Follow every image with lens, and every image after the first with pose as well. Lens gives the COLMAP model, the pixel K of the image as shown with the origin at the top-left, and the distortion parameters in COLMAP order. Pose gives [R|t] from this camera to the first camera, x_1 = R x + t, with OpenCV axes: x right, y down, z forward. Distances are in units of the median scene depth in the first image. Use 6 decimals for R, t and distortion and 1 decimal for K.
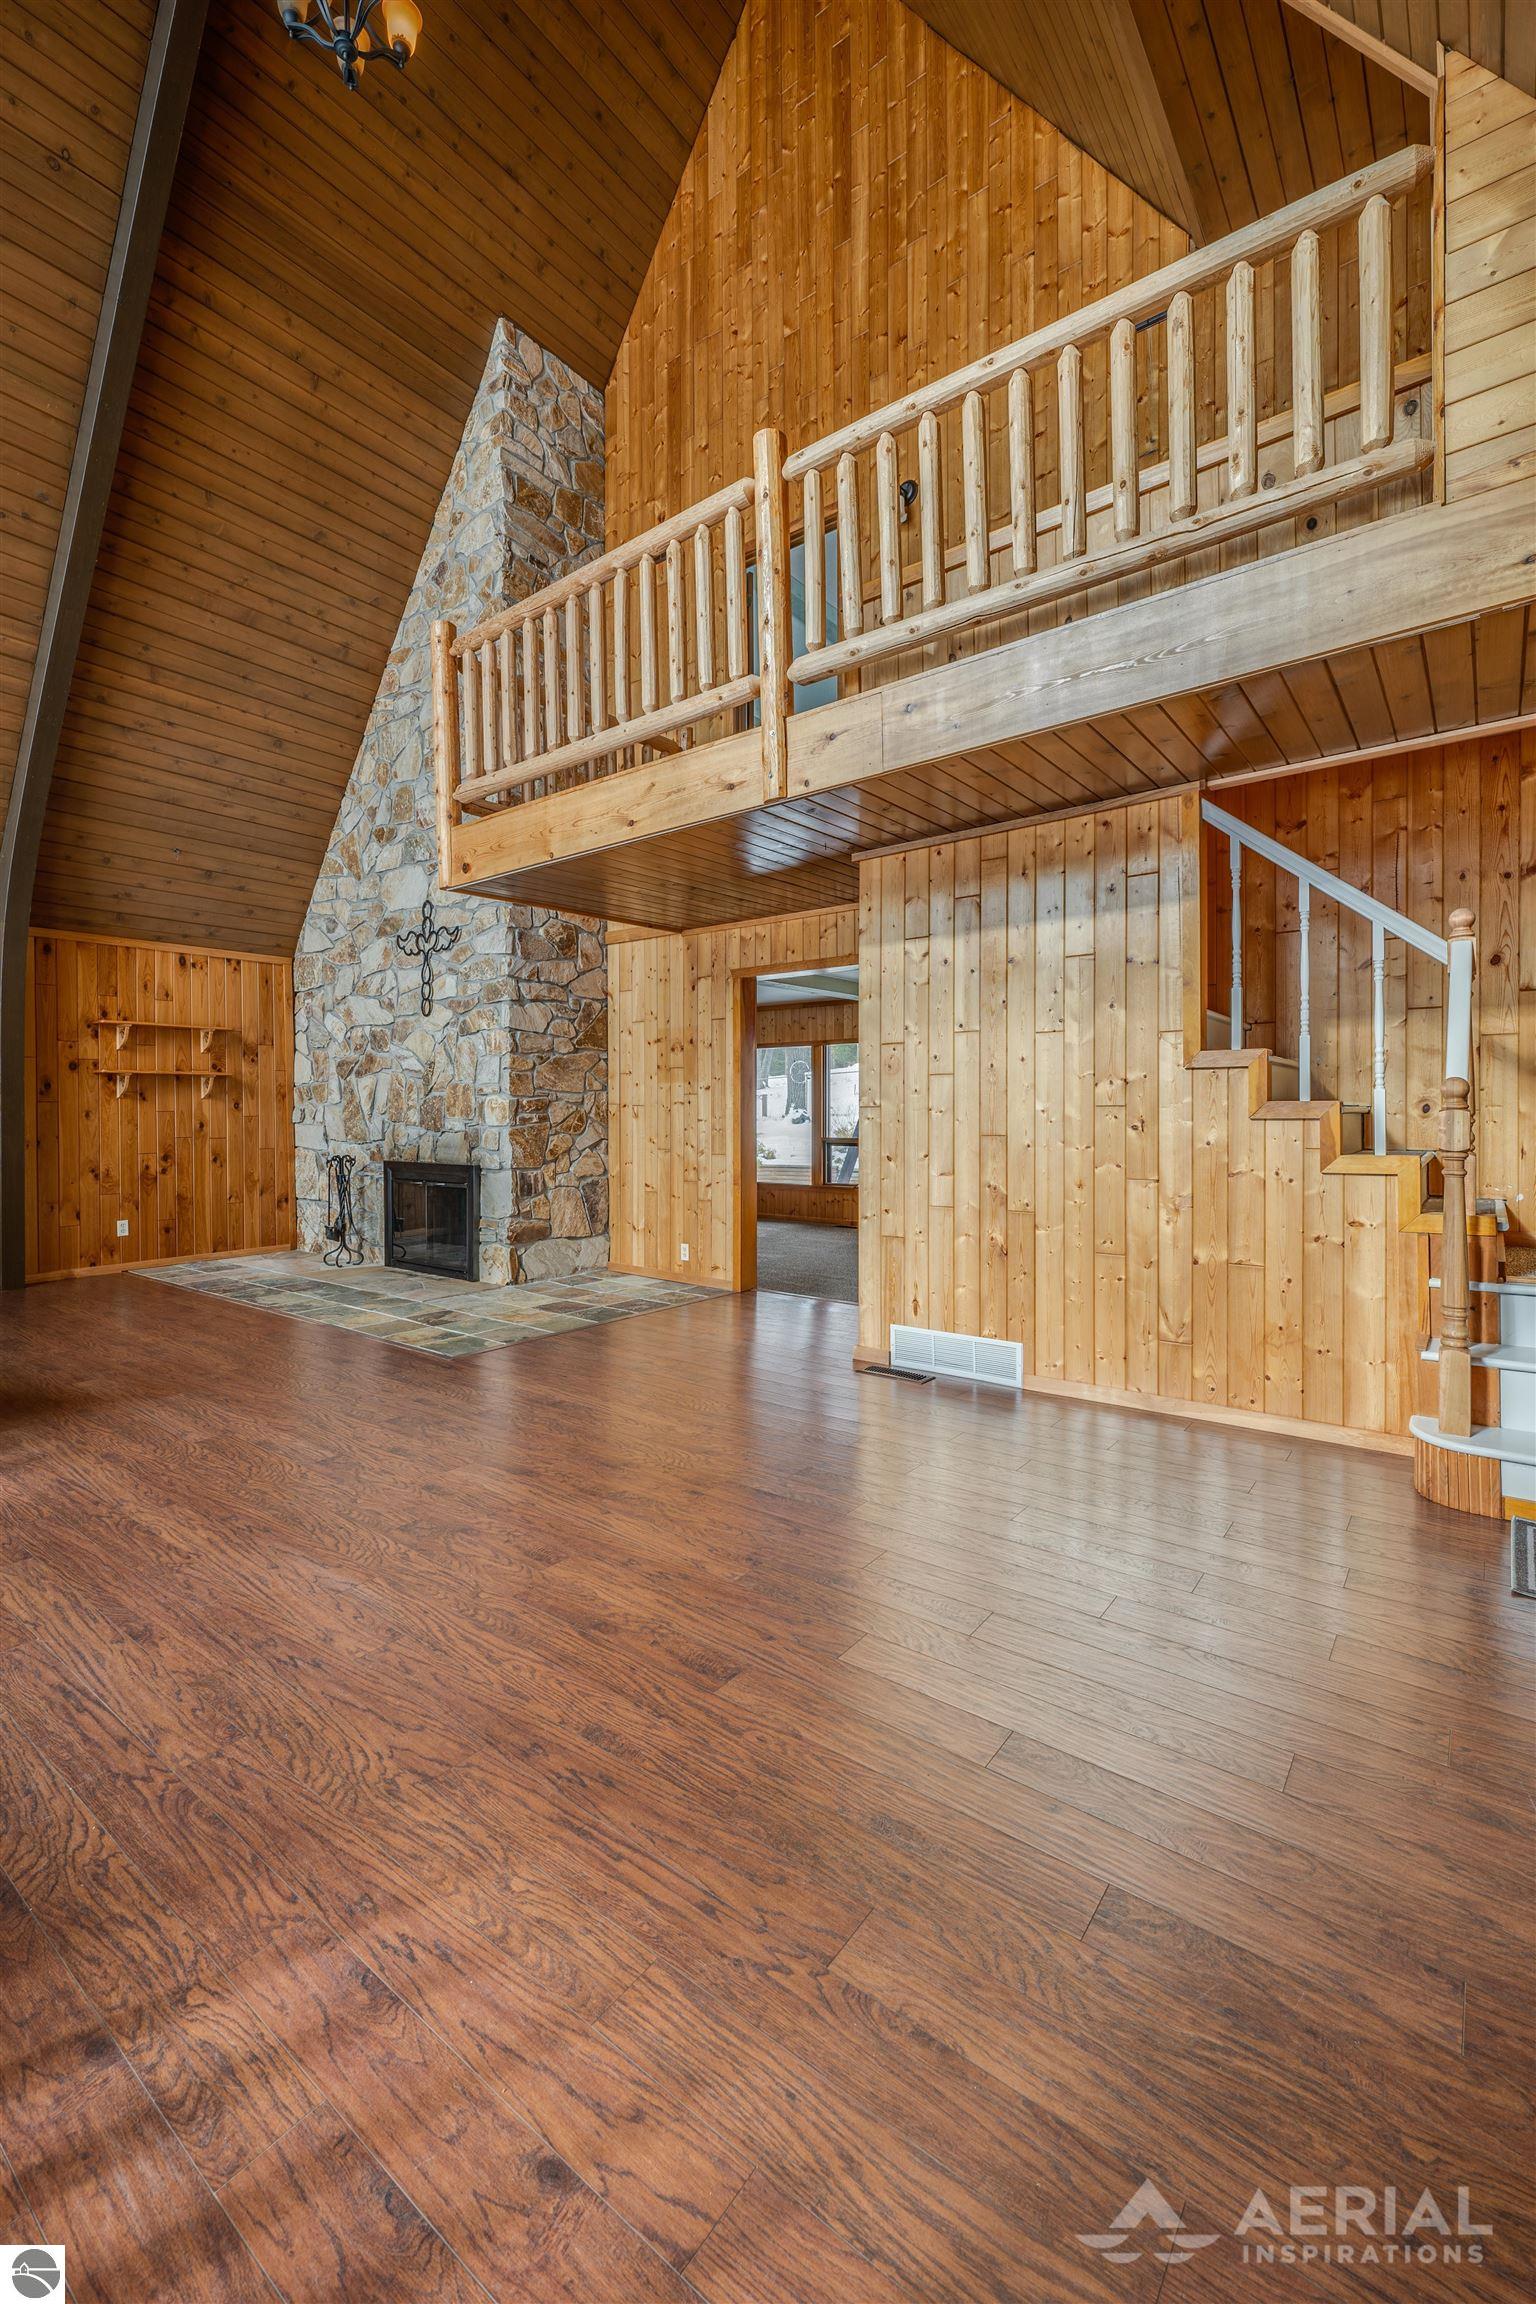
lens RADIAL K [[944.8, 0, 750.3], [0, 944.8, 1116.7], [0, 0, 1]] dist [-0.000193, -0.000114]
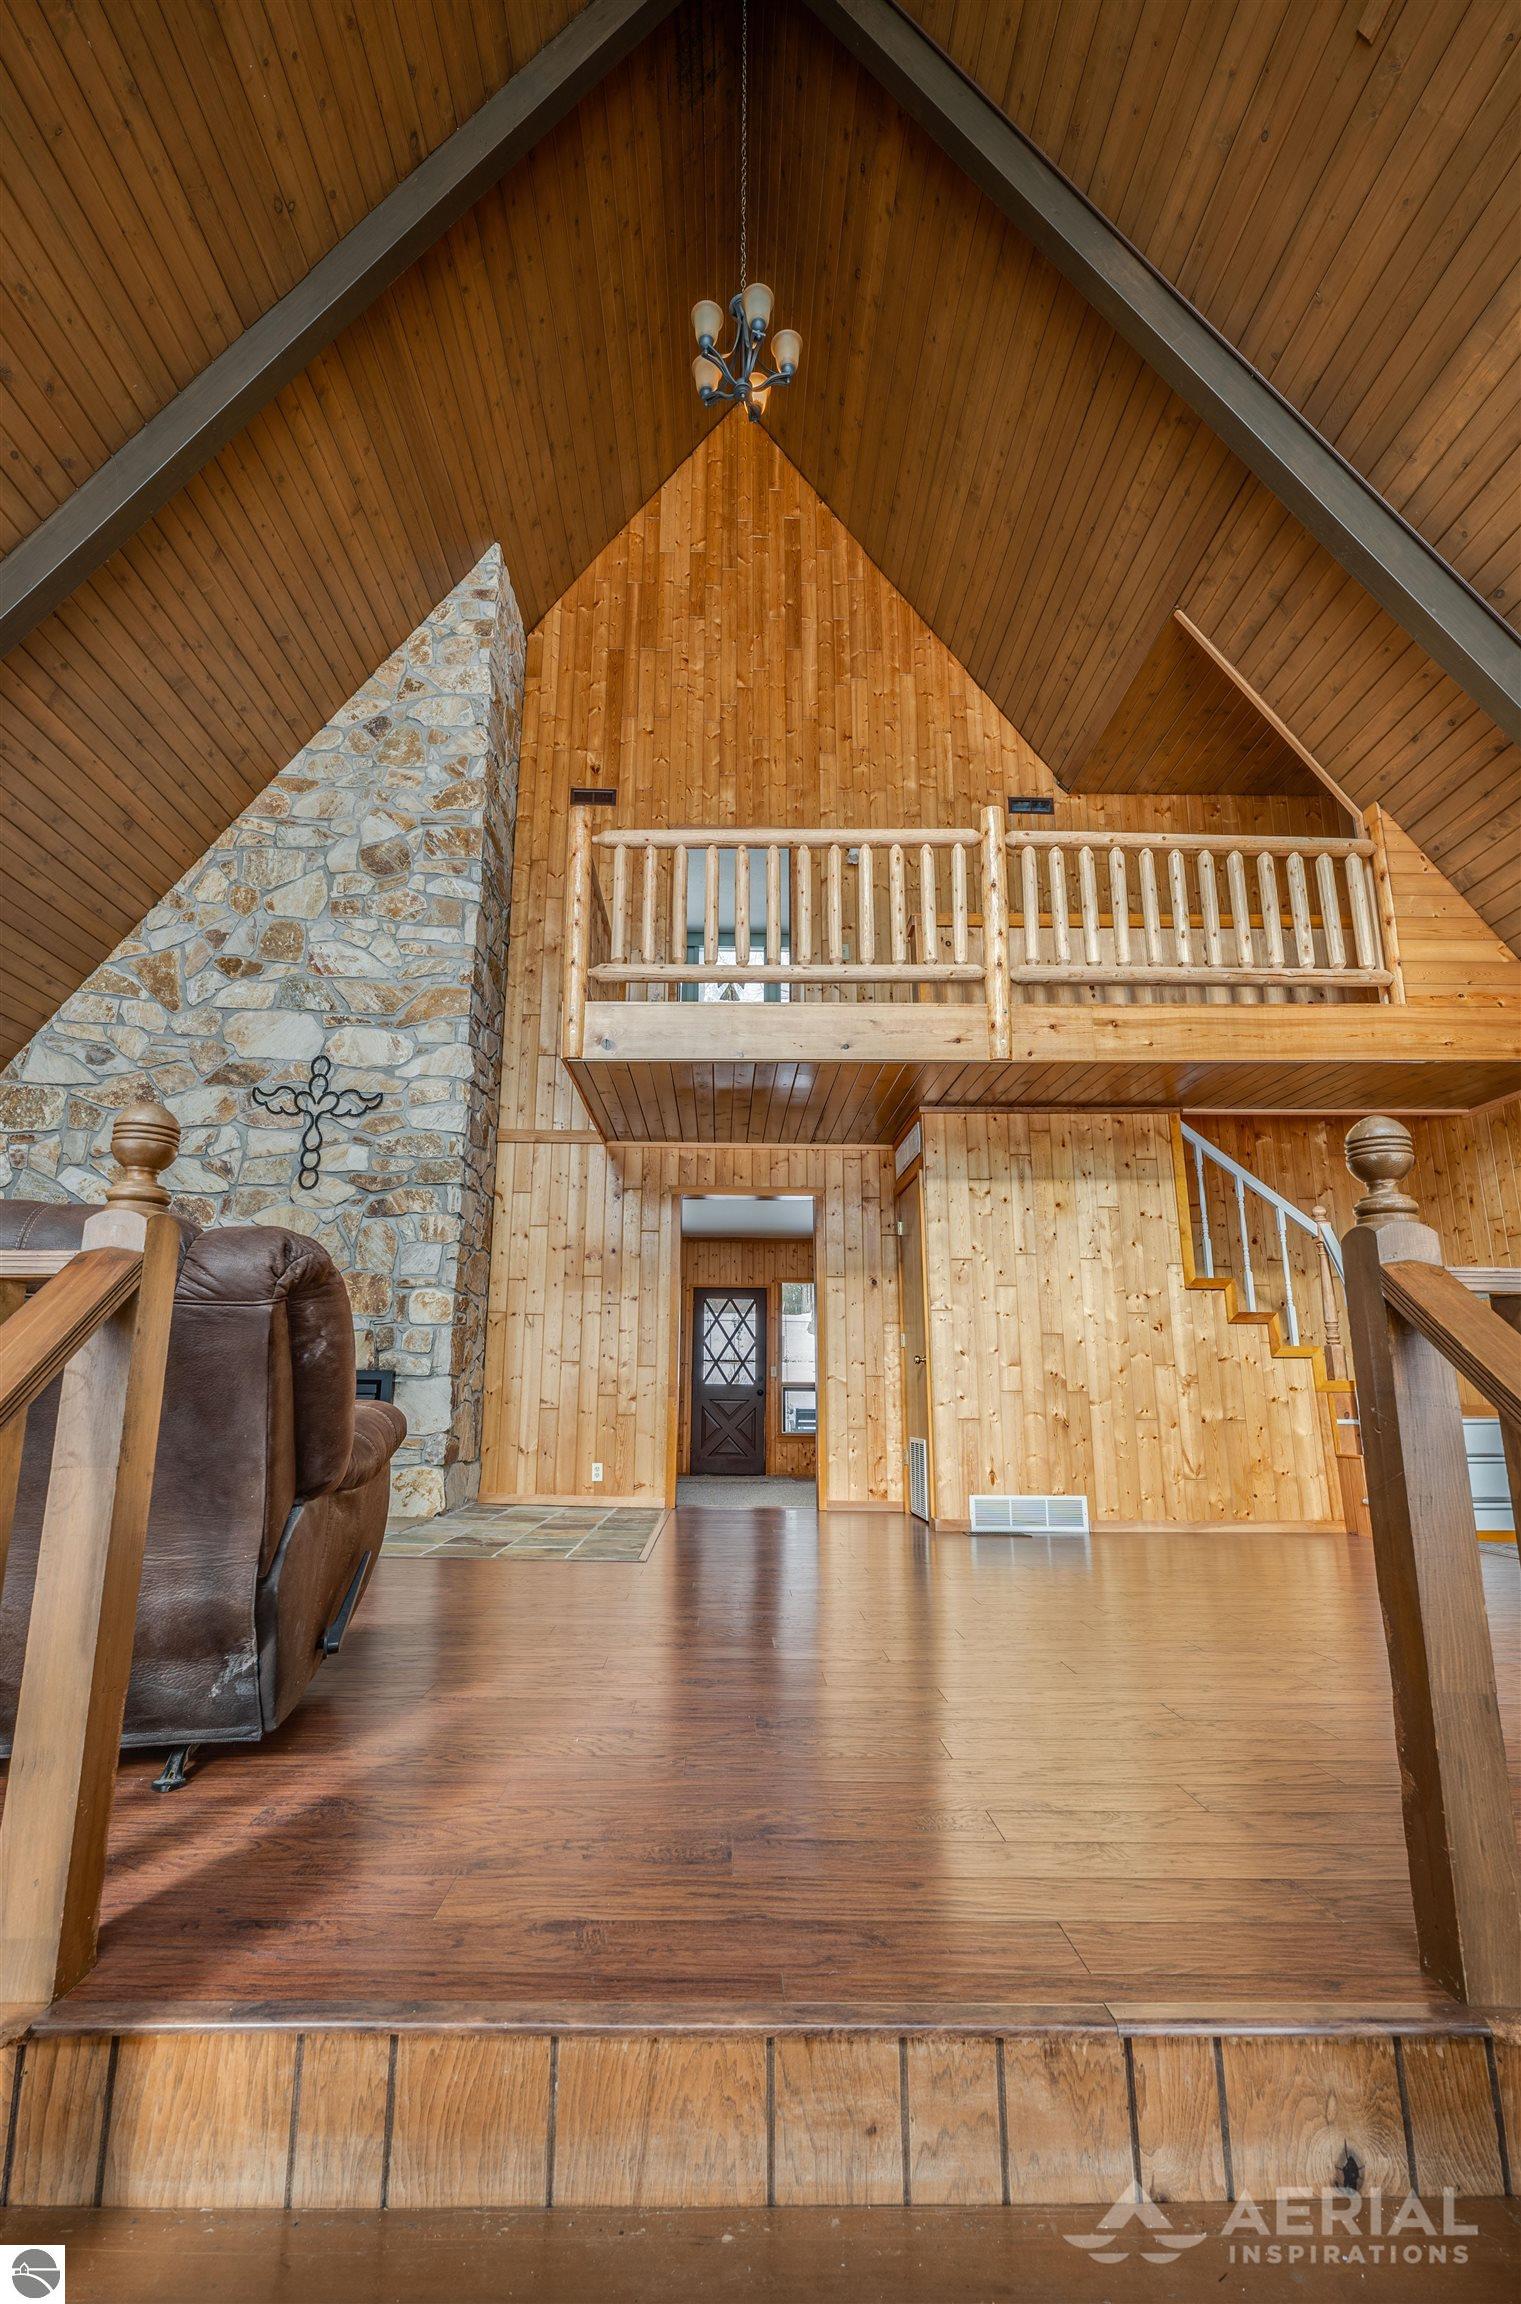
lens RADIAL K [[997.2, 0, 714.4], [0, 997.2, 1188.0], [0, 0, 1]] dist [-0.005212, 0.000217]
pose [[0.788935, 0.141248, 0.598022, -0.690386], [-0.012497, 0.976709, -0.214205, 0.088313], [-0.614349, 0.161520, 0.772325, 0.132046]]
